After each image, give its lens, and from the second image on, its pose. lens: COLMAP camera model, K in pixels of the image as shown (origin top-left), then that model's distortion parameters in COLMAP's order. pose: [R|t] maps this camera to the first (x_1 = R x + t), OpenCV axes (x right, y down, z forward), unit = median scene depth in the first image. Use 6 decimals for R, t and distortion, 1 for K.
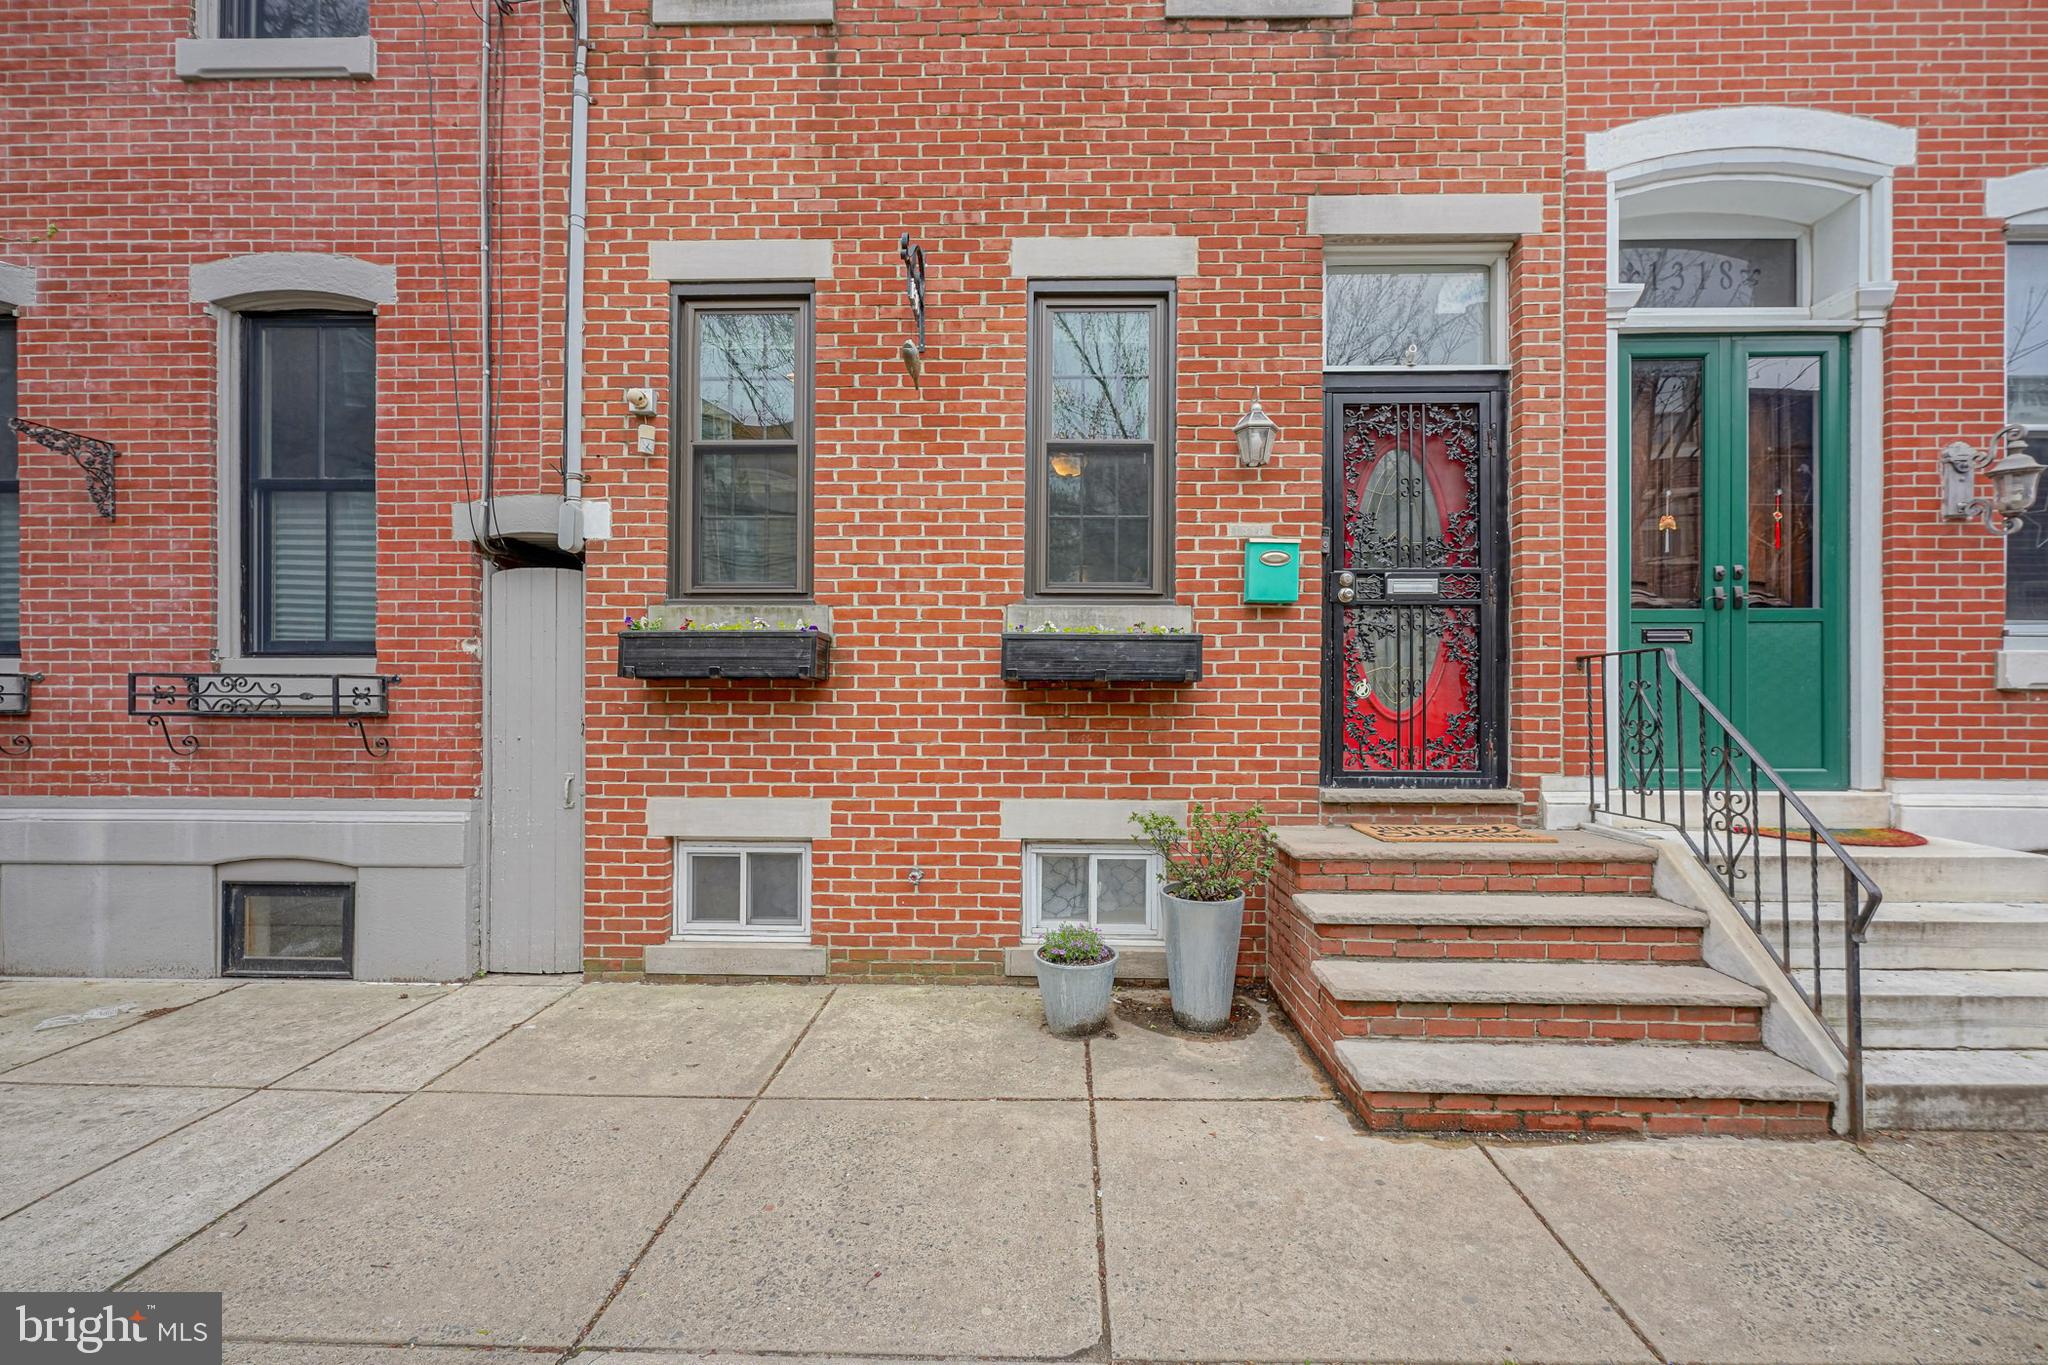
lens RADIAL K [[832.2, 0, 1011.0], [0, 832.2, 700.0], [0, 0, 1]] dist [-0.001018, 0.000016]
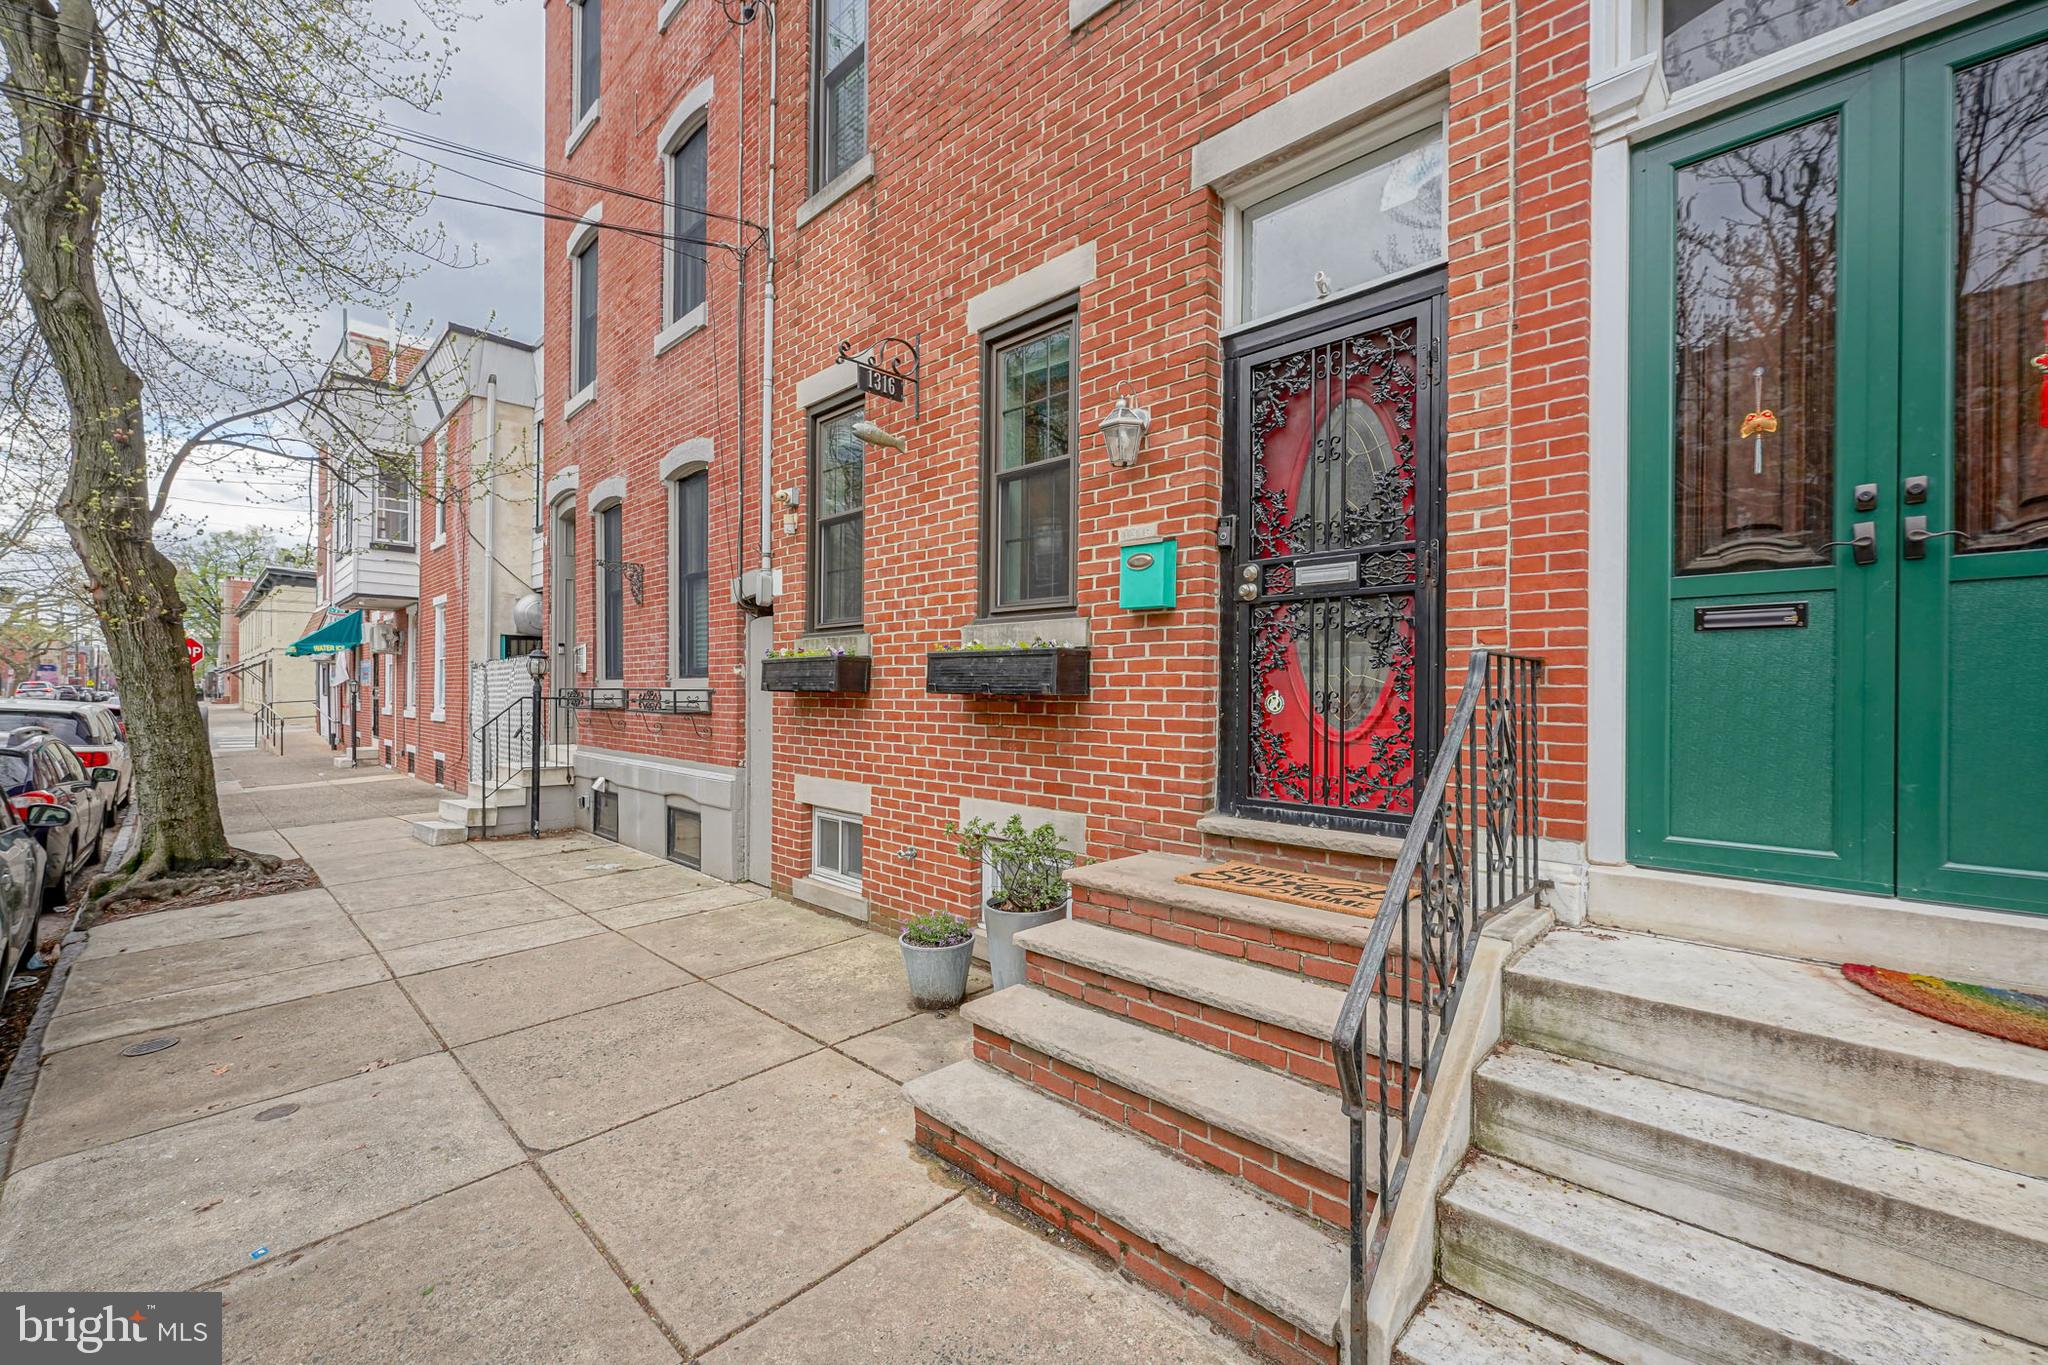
lens RADIAL K [[823.2, 0, 1028.4], [0, 823.2, 692.8], [0, 0, 1]] dist [0.000200, 0.000080]
pose [[0.737860, 0.001602, -0.674952, 0.814849], [-0.001174, 0.999999, 0.001089, -0.024318], [0.674953, -0.000011, 0.737861, 0.230962]]
